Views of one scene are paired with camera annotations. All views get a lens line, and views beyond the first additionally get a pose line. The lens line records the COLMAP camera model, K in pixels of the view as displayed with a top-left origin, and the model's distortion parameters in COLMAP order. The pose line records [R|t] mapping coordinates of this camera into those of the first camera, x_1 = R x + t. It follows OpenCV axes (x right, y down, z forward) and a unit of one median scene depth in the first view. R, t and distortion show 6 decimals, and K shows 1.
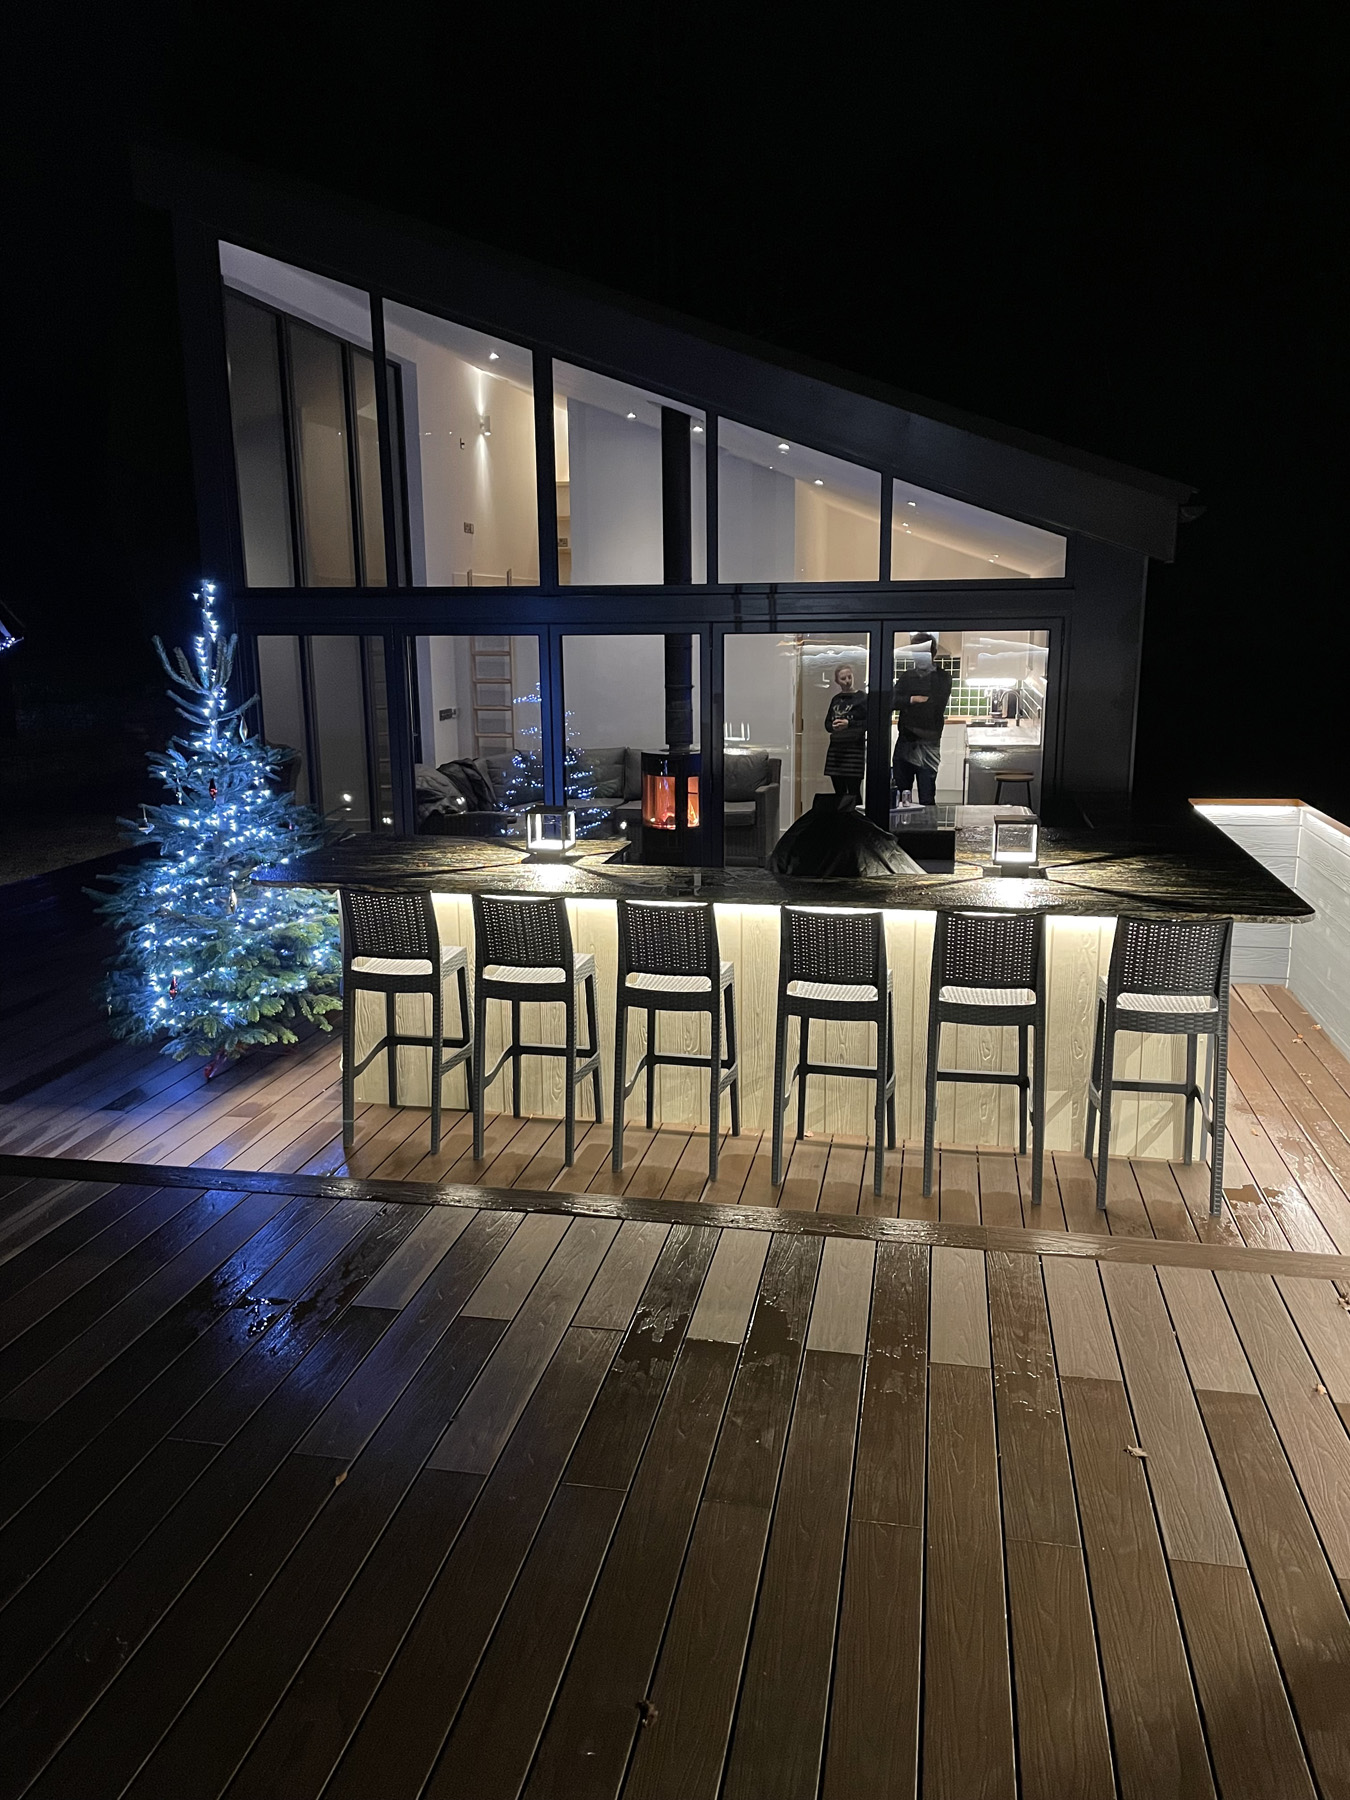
lens RADIAL K [[1350.0, 0, 675.0], [0, 1350.0, 900.0], [0, 0, 1]] dist [0.053444, 0.000283]
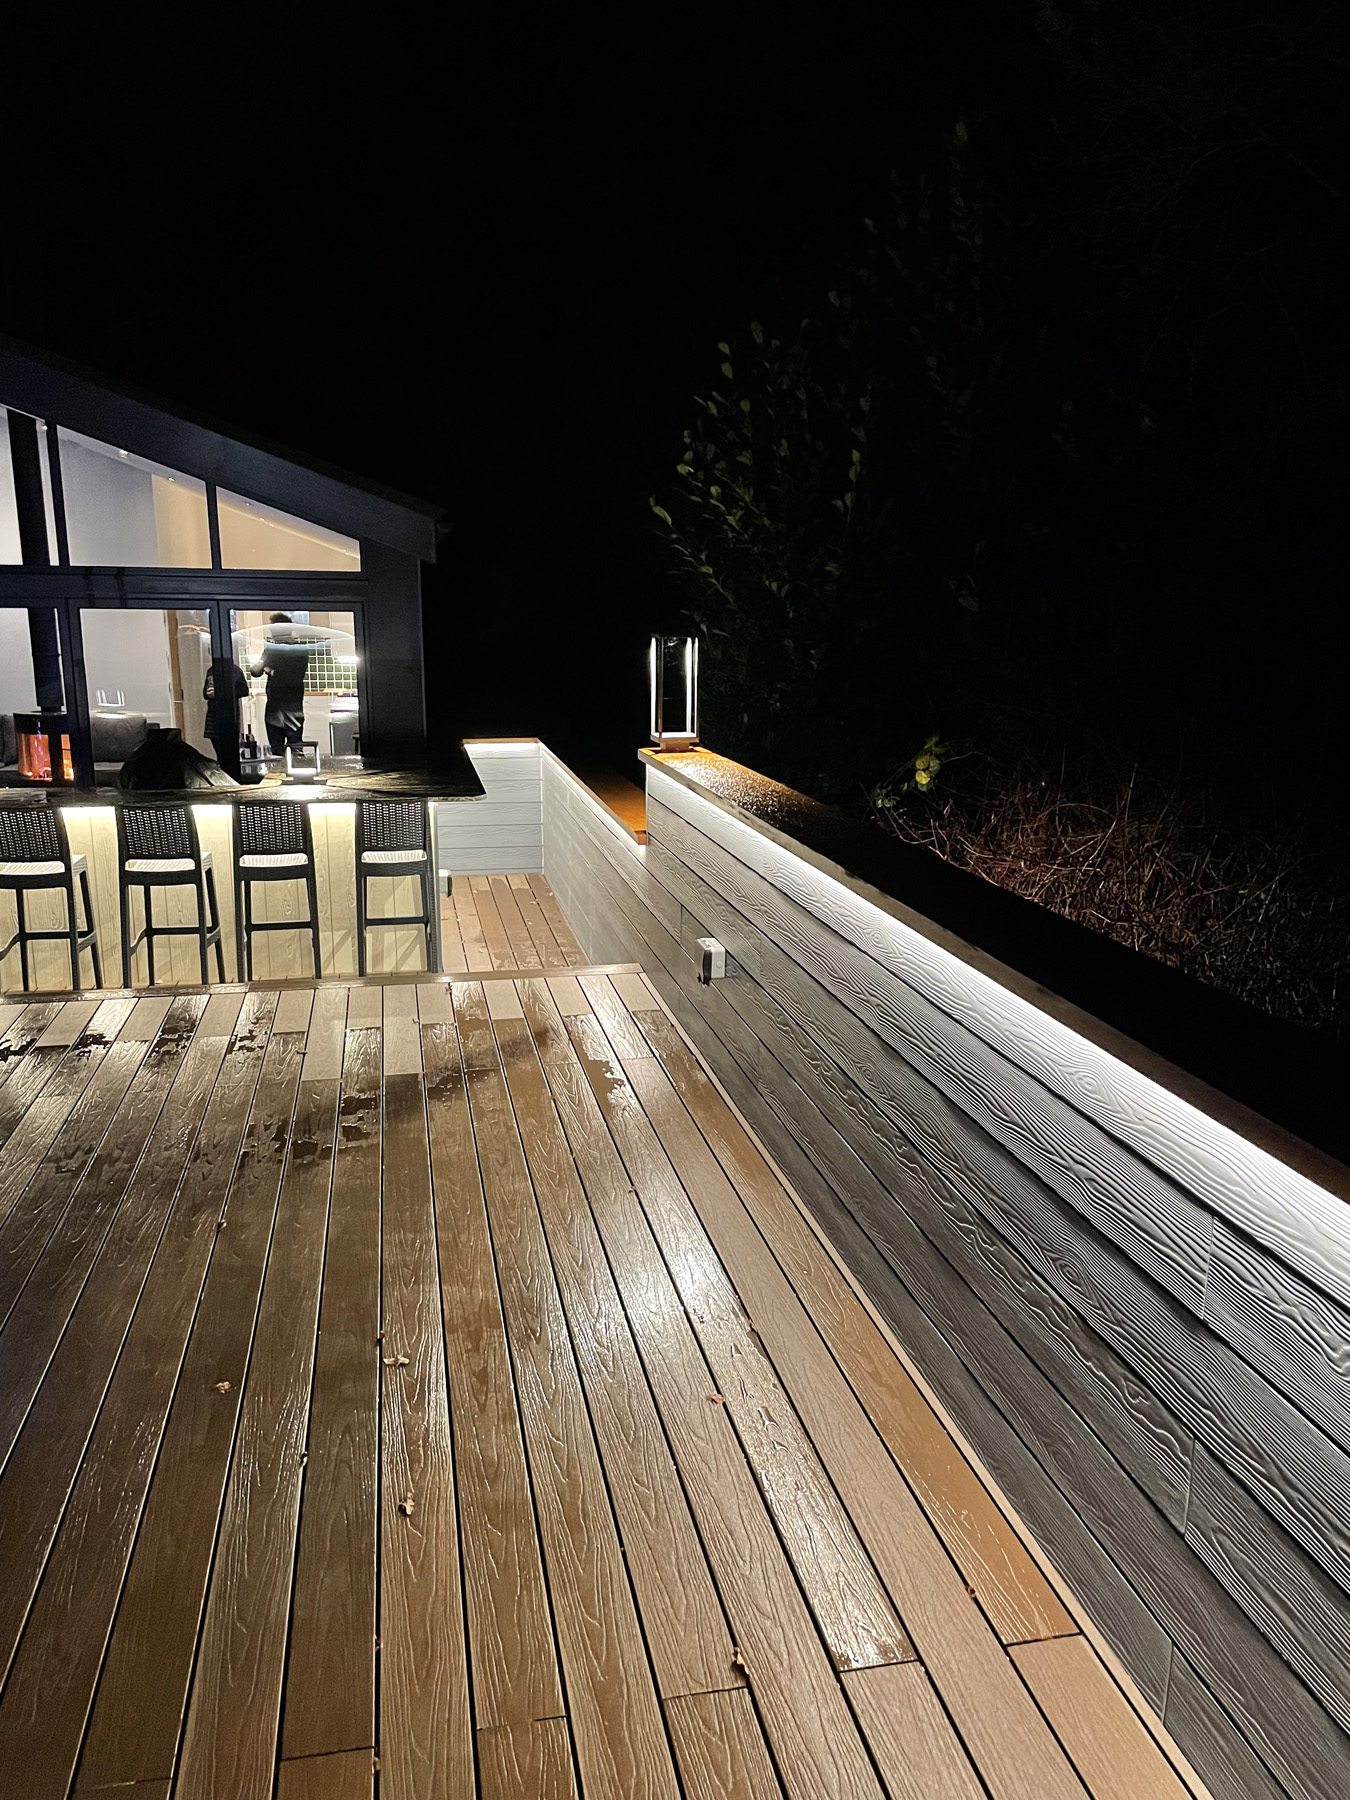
lens RADIAL K [[1350.0, 0, 675.0], [0, 1350.0, 900.0], [0, 0, 1]] dist [0.053444, 0.000283]
pose [[0.920349, -0.068009, 0.385139, 0.040177], [0.064977, 0.997668, 0.020898, 0.070305], [-0.385662, 0.005792, 0.922622, -0.319836]]
